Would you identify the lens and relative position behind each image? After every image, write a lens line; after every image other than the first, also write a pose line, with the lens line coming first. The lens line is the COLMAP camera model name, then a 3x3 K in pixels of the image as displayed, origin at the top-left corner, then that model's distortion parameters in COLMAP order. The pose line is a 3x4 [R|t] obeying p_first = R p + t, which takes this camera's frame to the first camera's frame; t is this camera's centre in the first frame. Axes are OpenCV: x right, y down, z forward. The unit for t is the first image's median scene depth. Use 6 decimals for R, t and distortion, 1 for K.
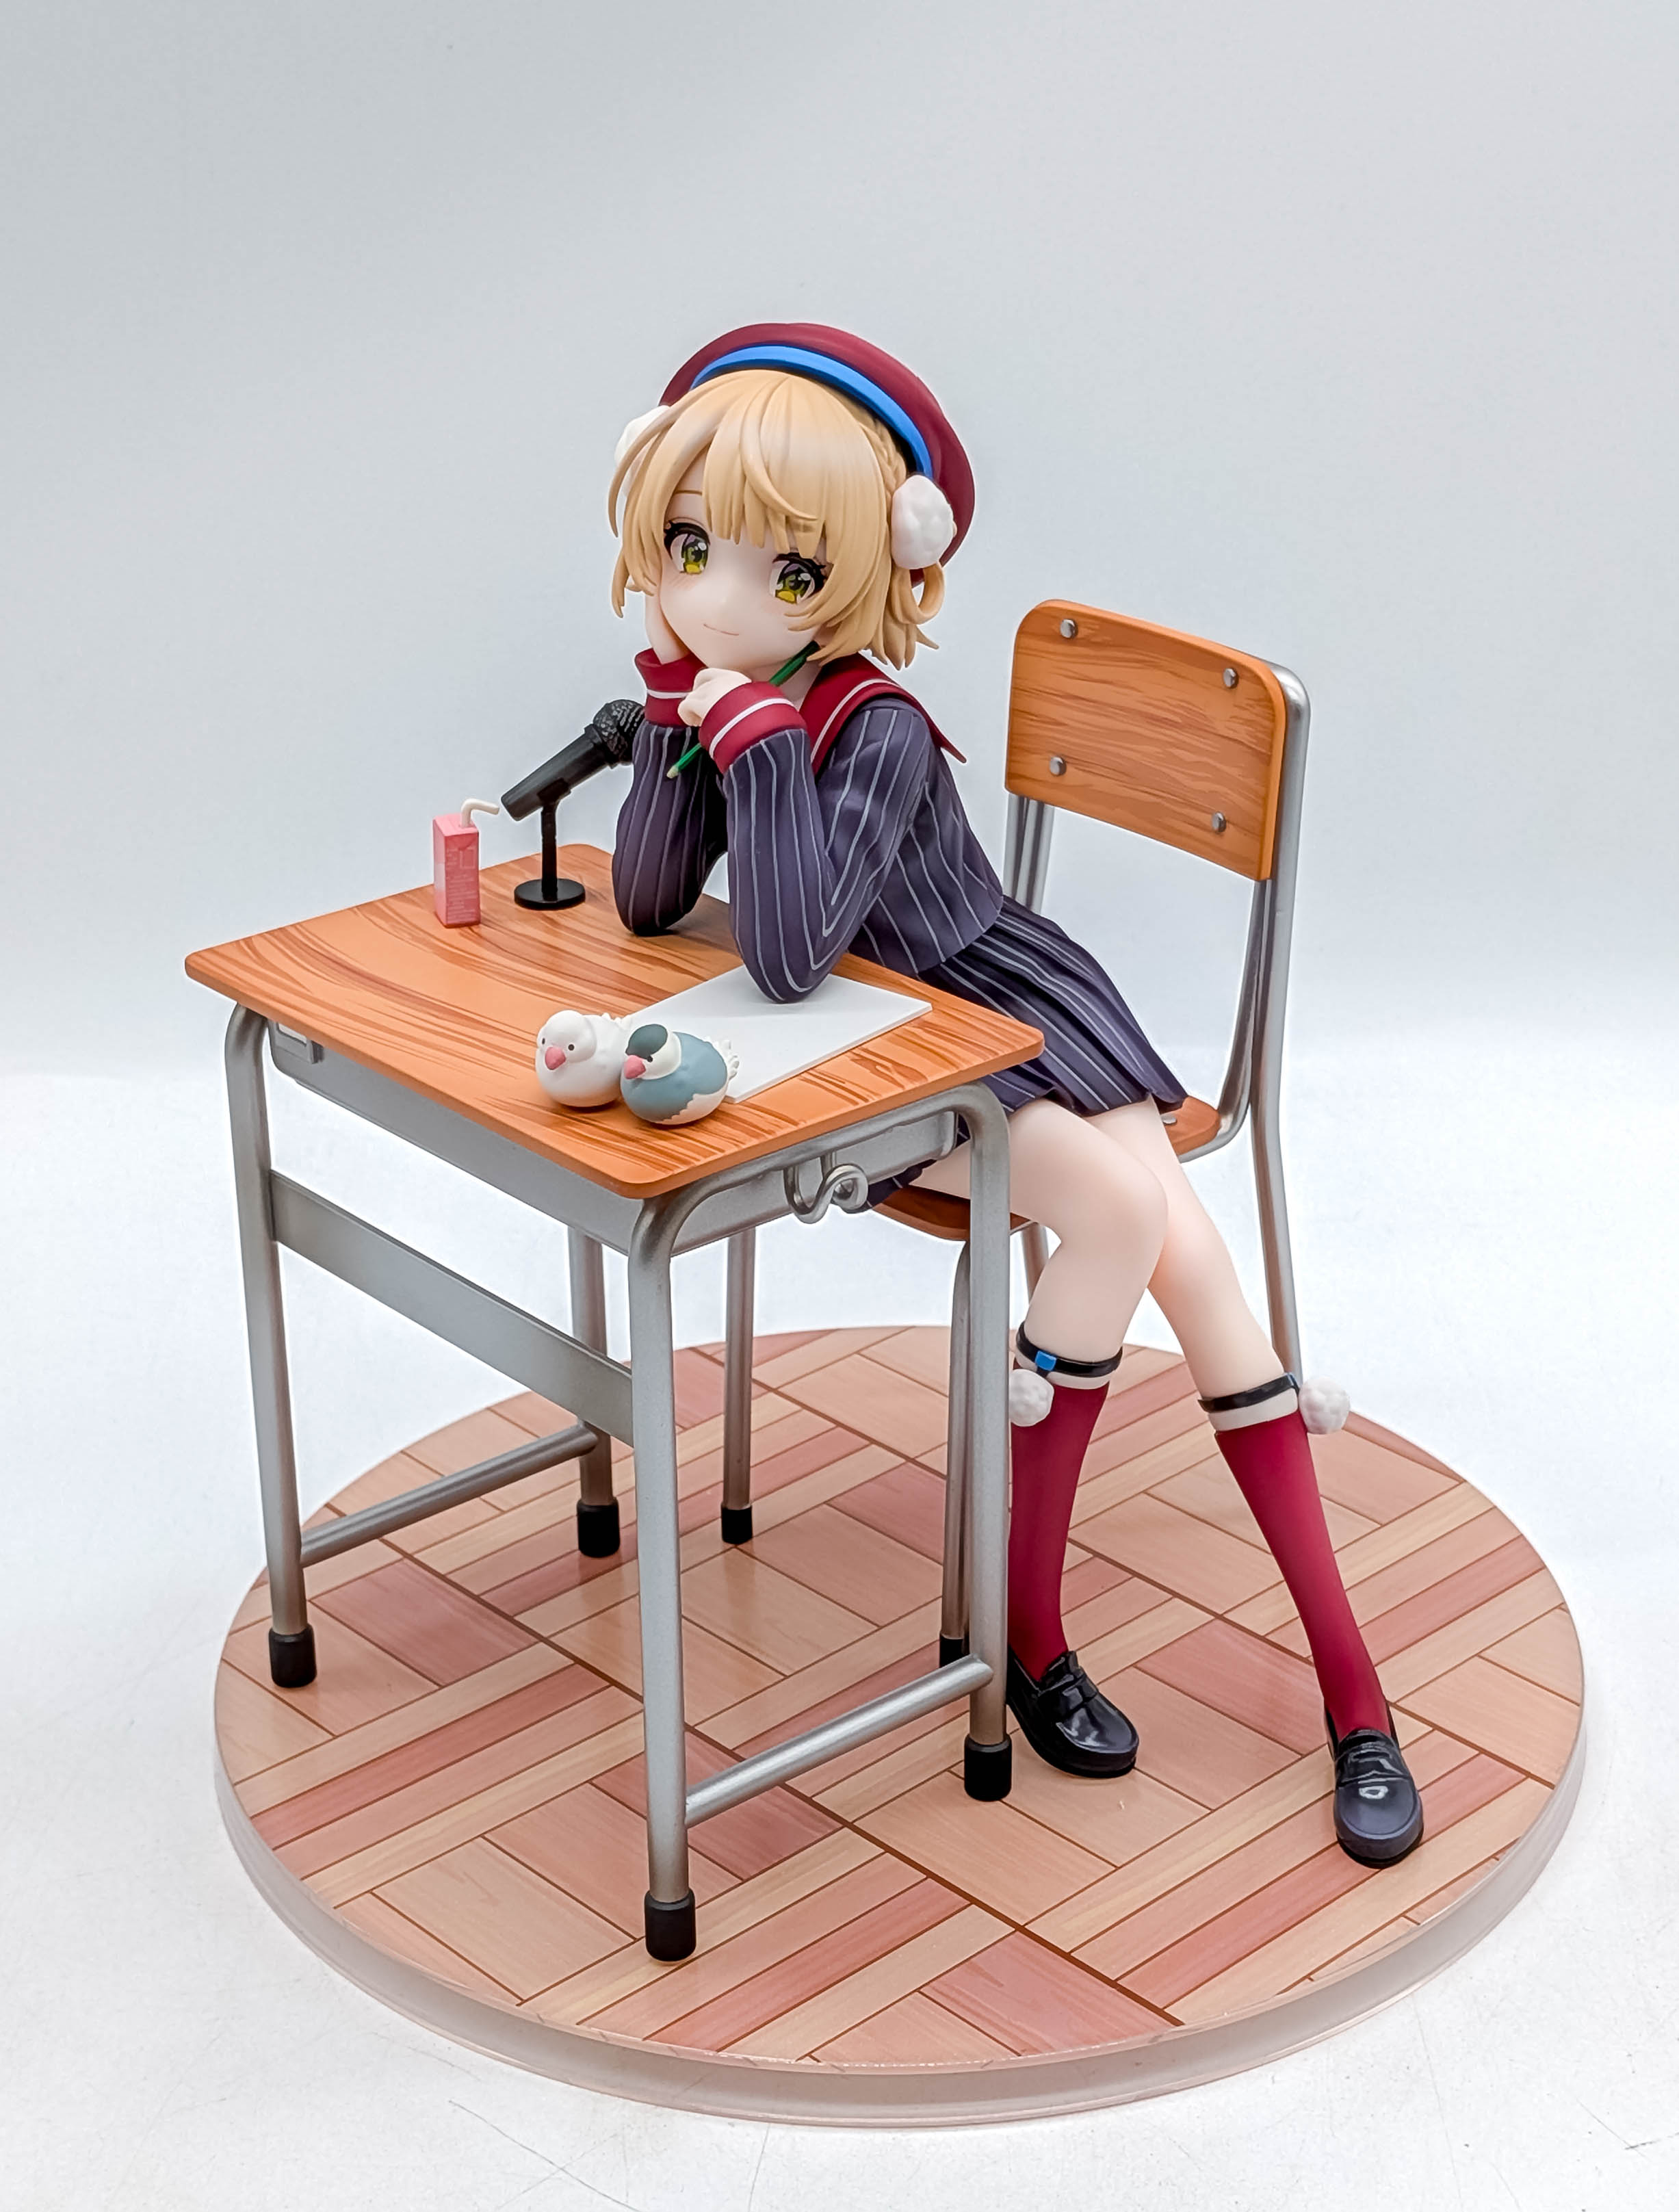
lens RADIAL K [[4003.6, 0, 899.5], [0, 4003.6, 1157.0], [0, 0, 1]] dist [0.116636, 0.028973]
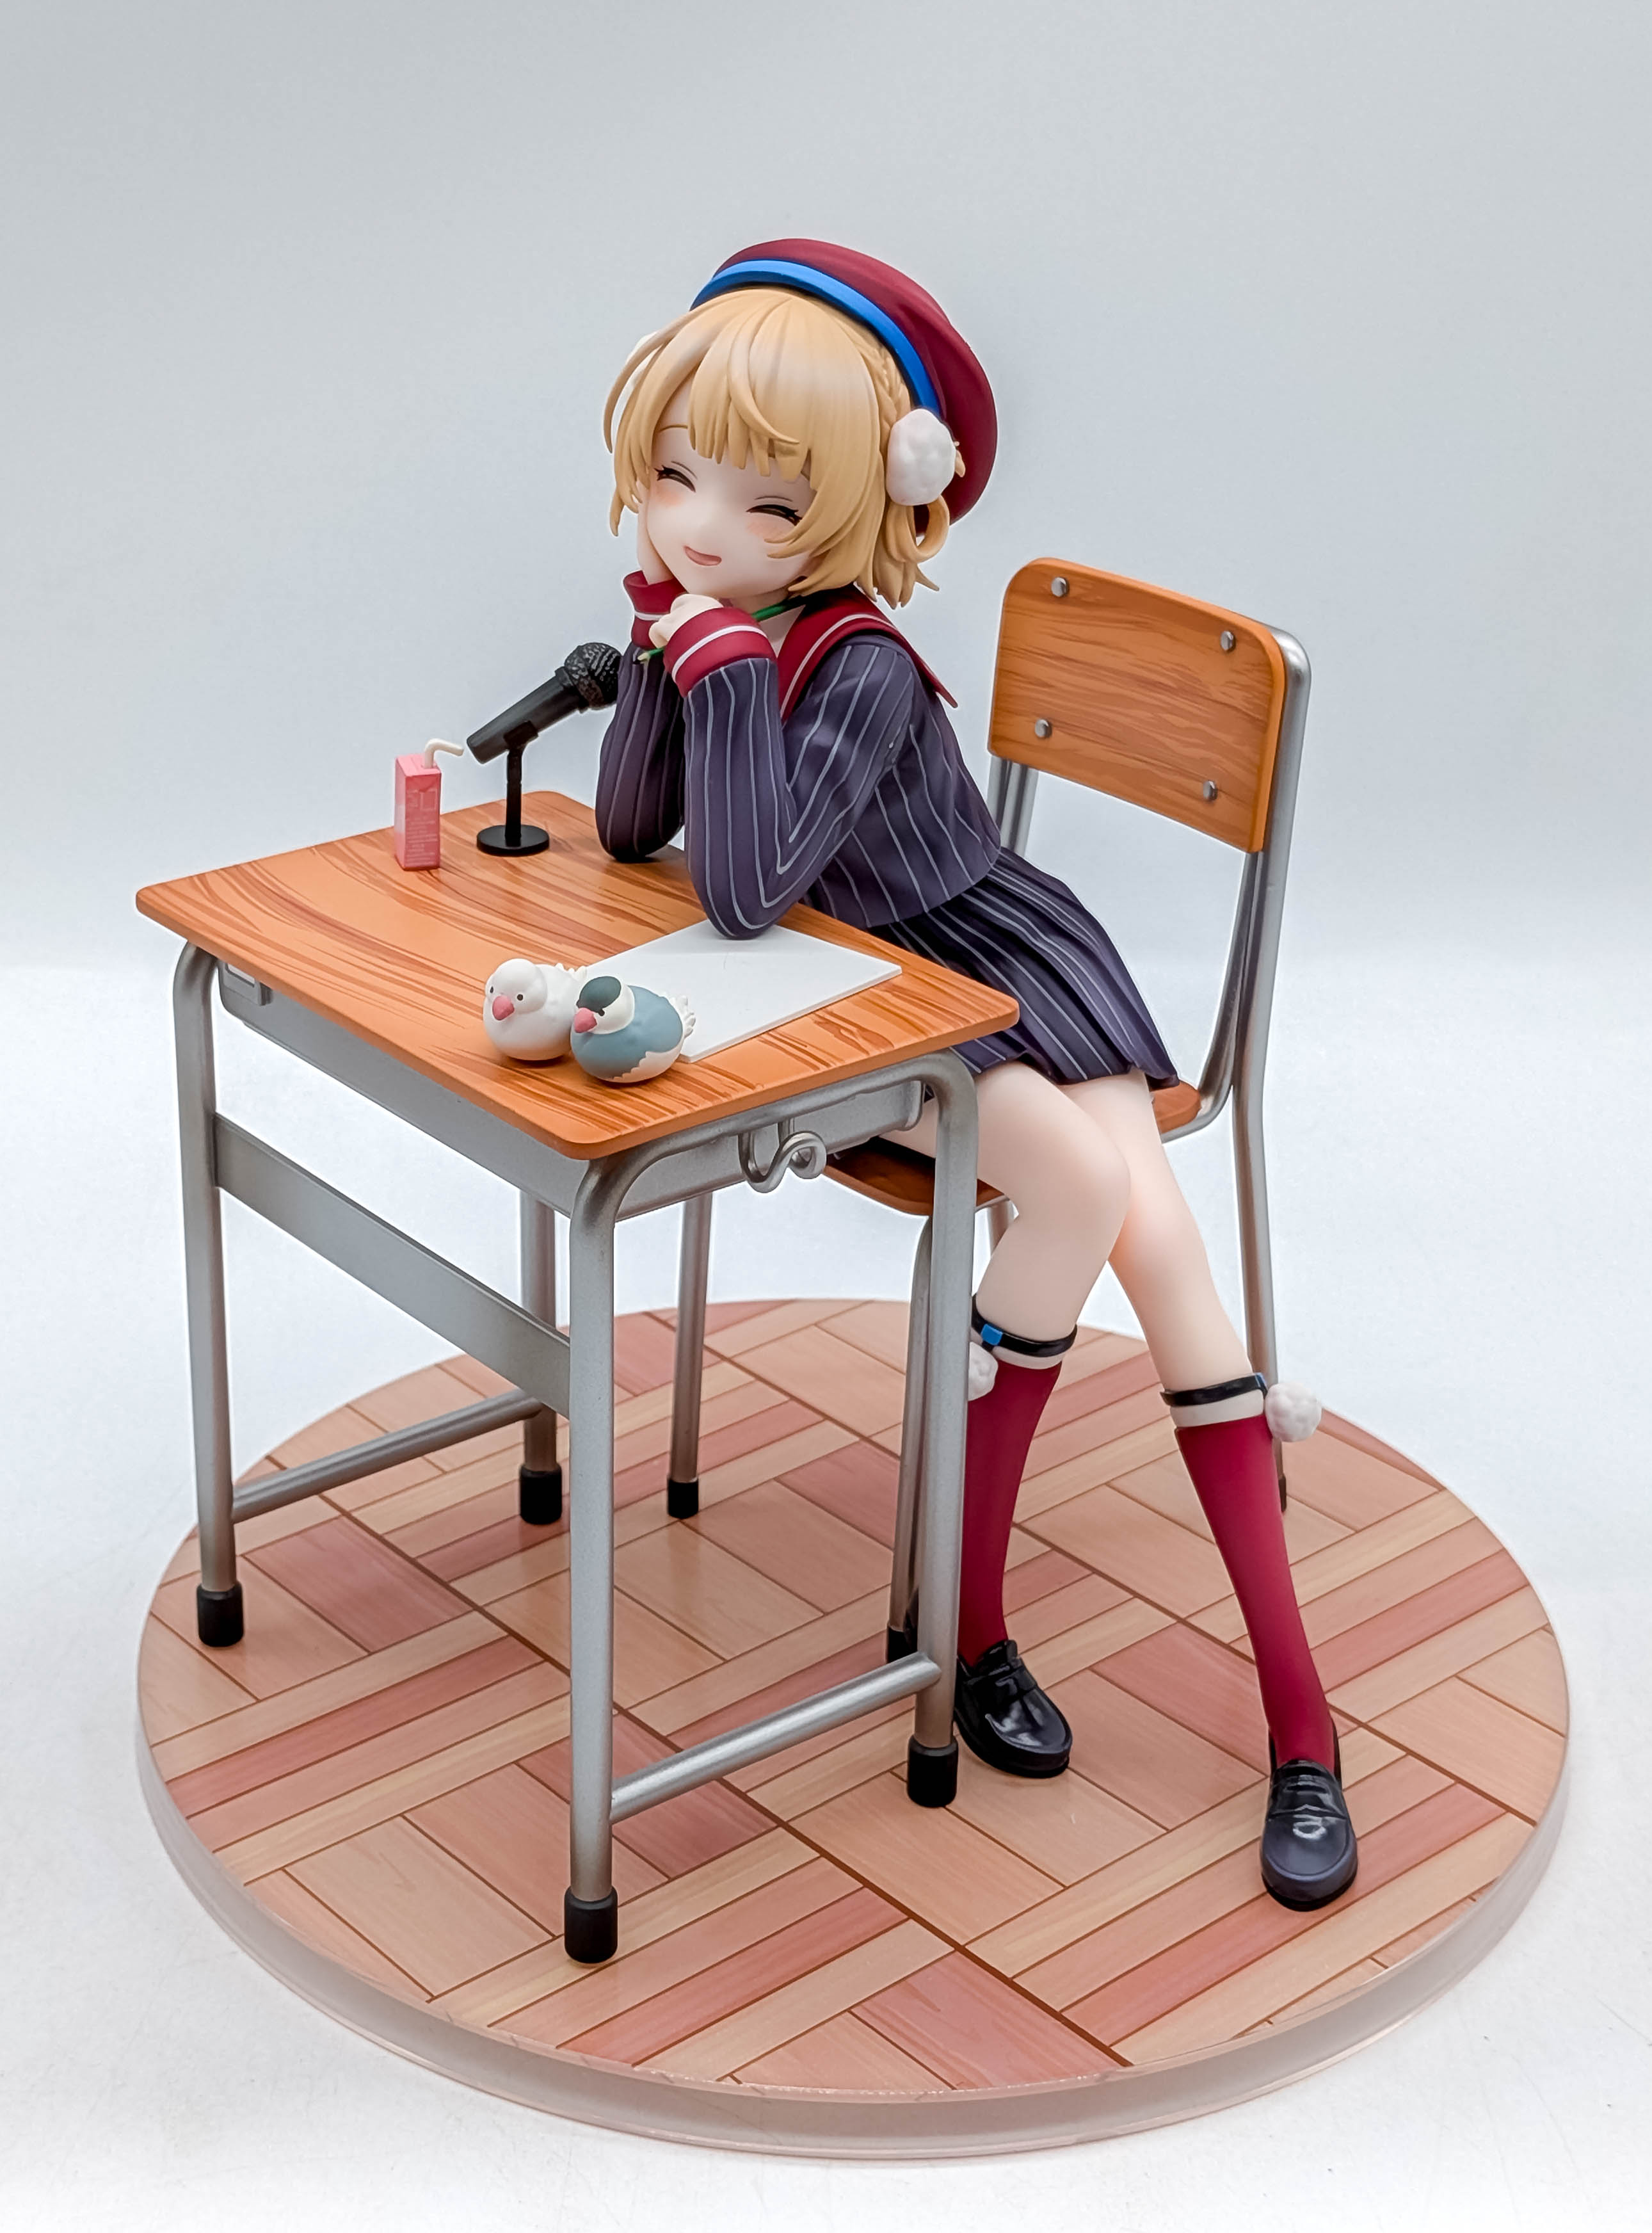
lens RADIAL K [[3757.6, 0, 639.3], [0, 3757.6, 1005.7], [0, 0, 1]] dist [0.113489, -0.133896]
pose [[0.997190, 0.038137, -0.064482, 0.003589], [-0.040042, 0.998791, -0.028511, -0.000952], [0.063317, 0.031013, 0.997511, 0.098677]]
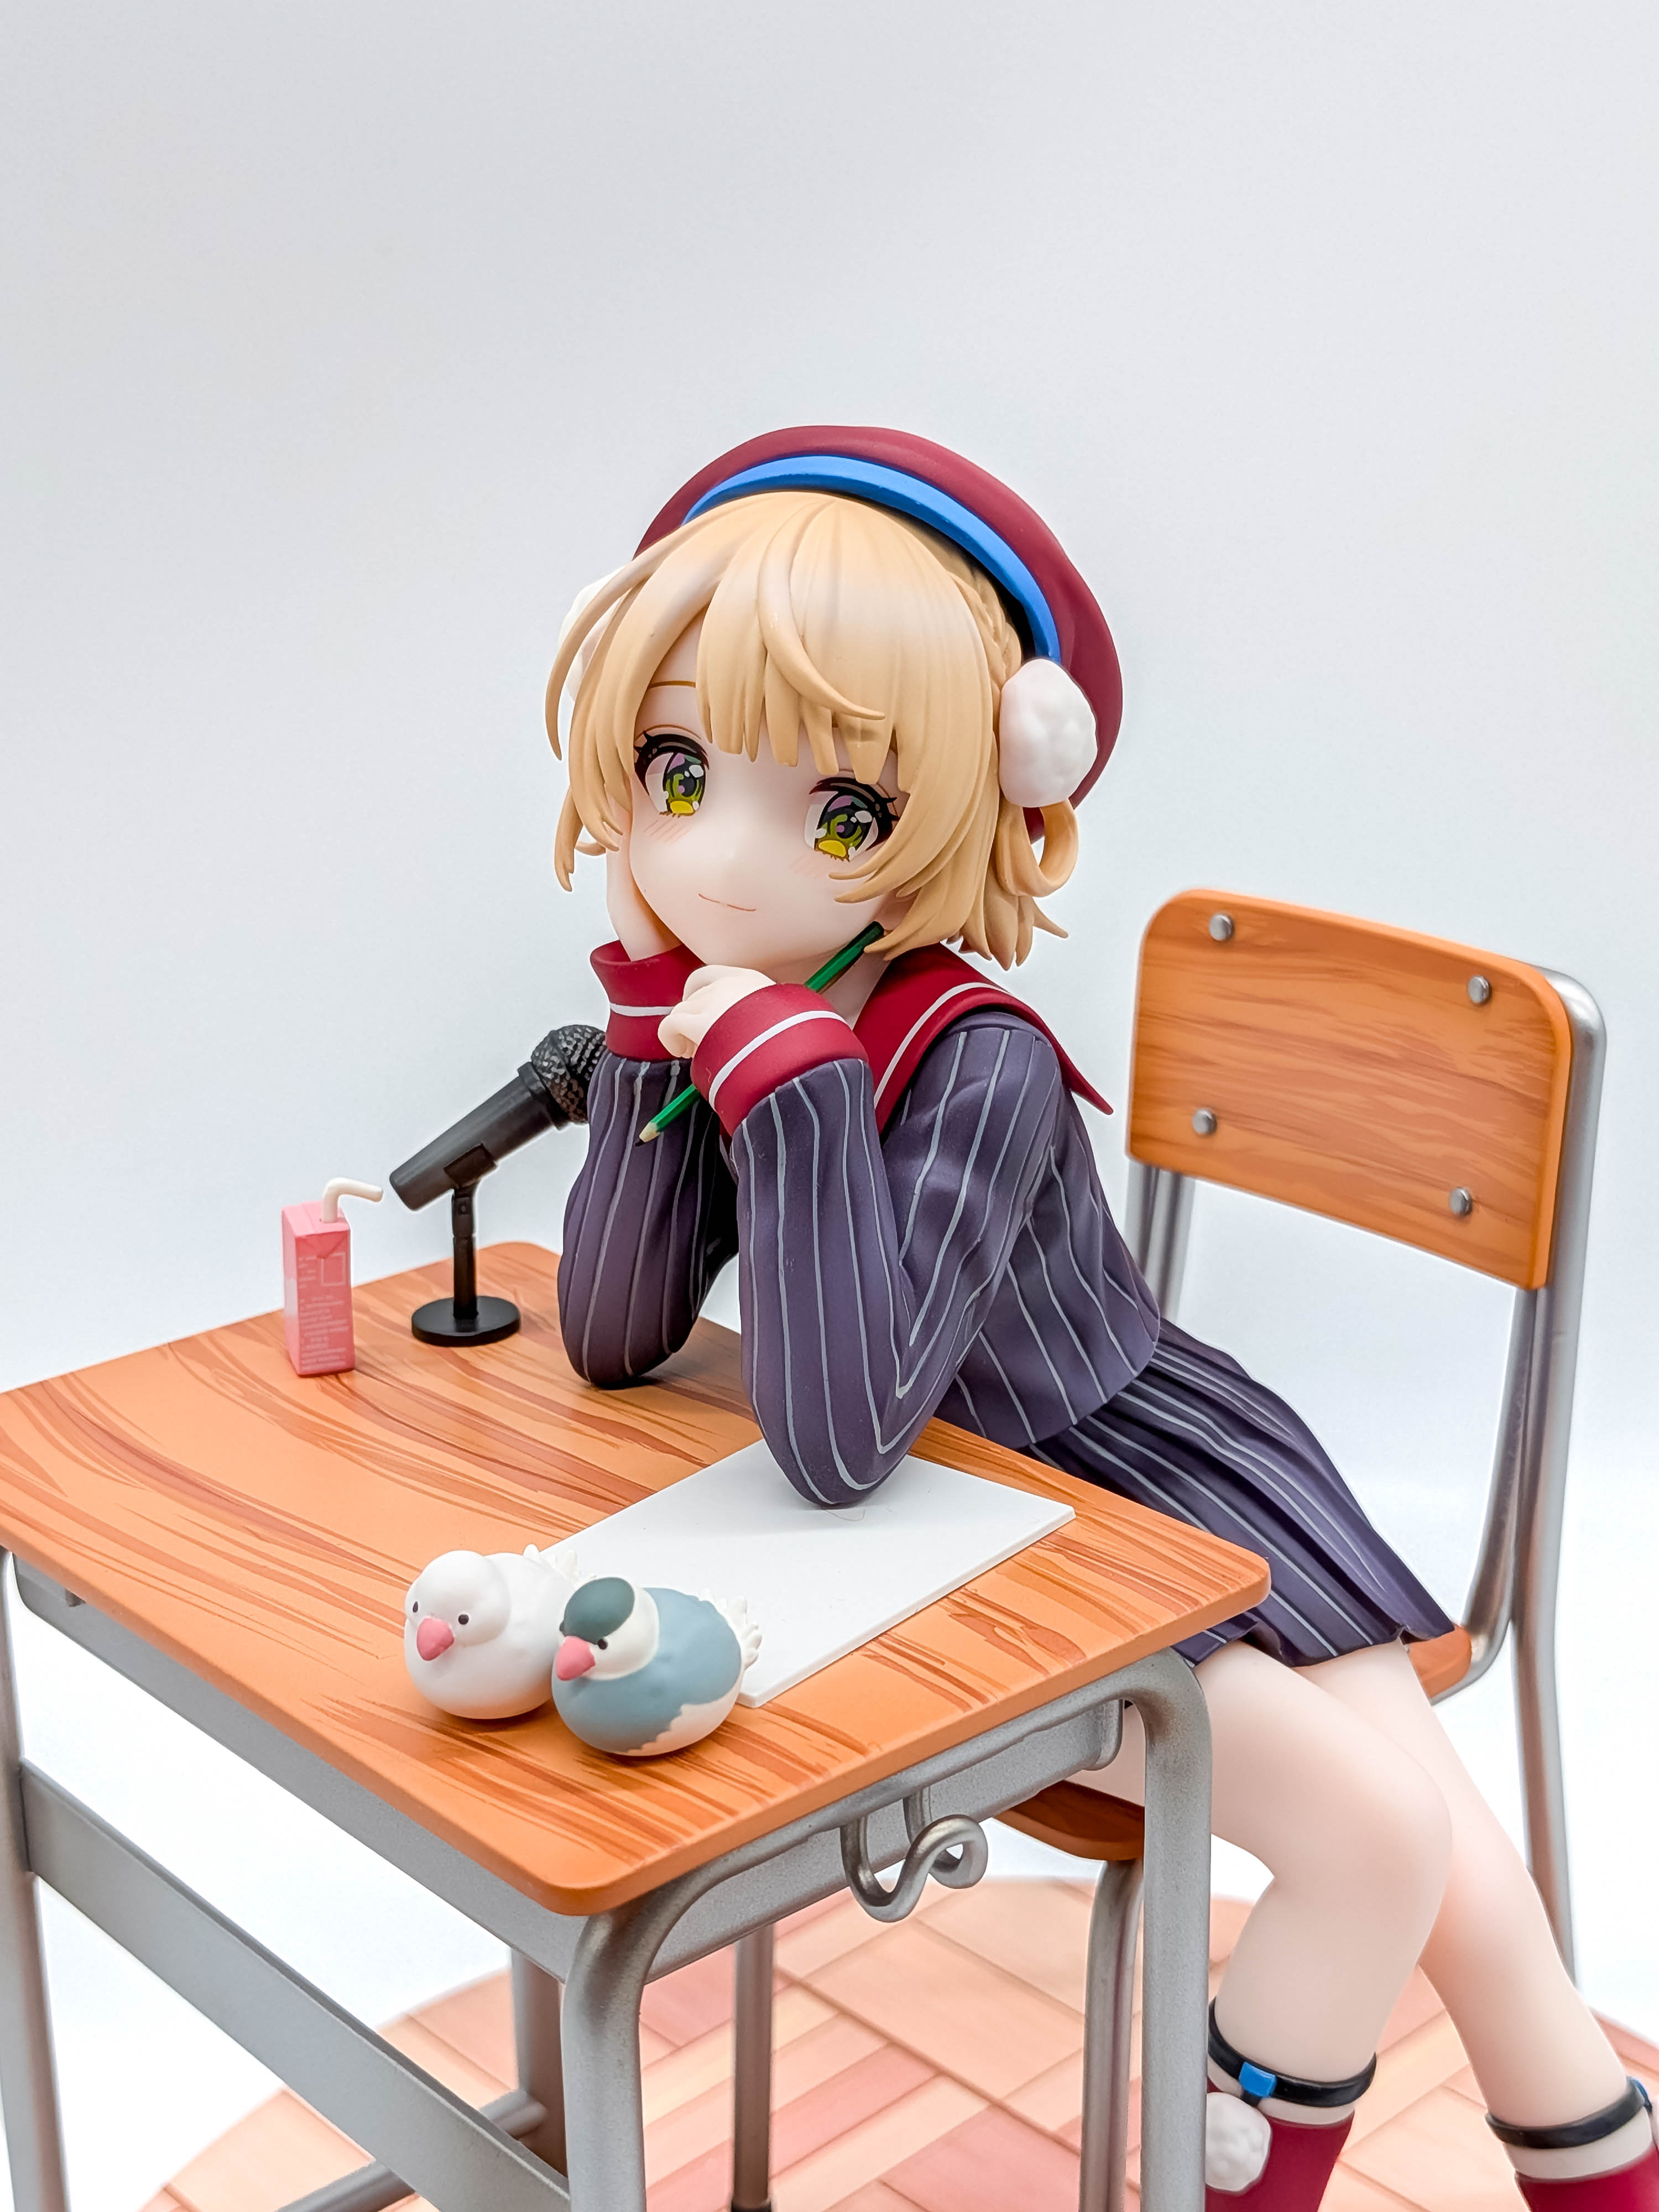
lens RADIAL K [[3276.6, 0, 829.5], [0, 3276.6, 1106.0], [0, 0, 1]] dist [0.115789, -0.315598]
pose [[0.999914, -0.008463, -0.010032, -0.022749], [0.007337, 0.994182, -0.107459, -0.043857], [0.010884, 0.107376, 0.994159, 0.478176]]
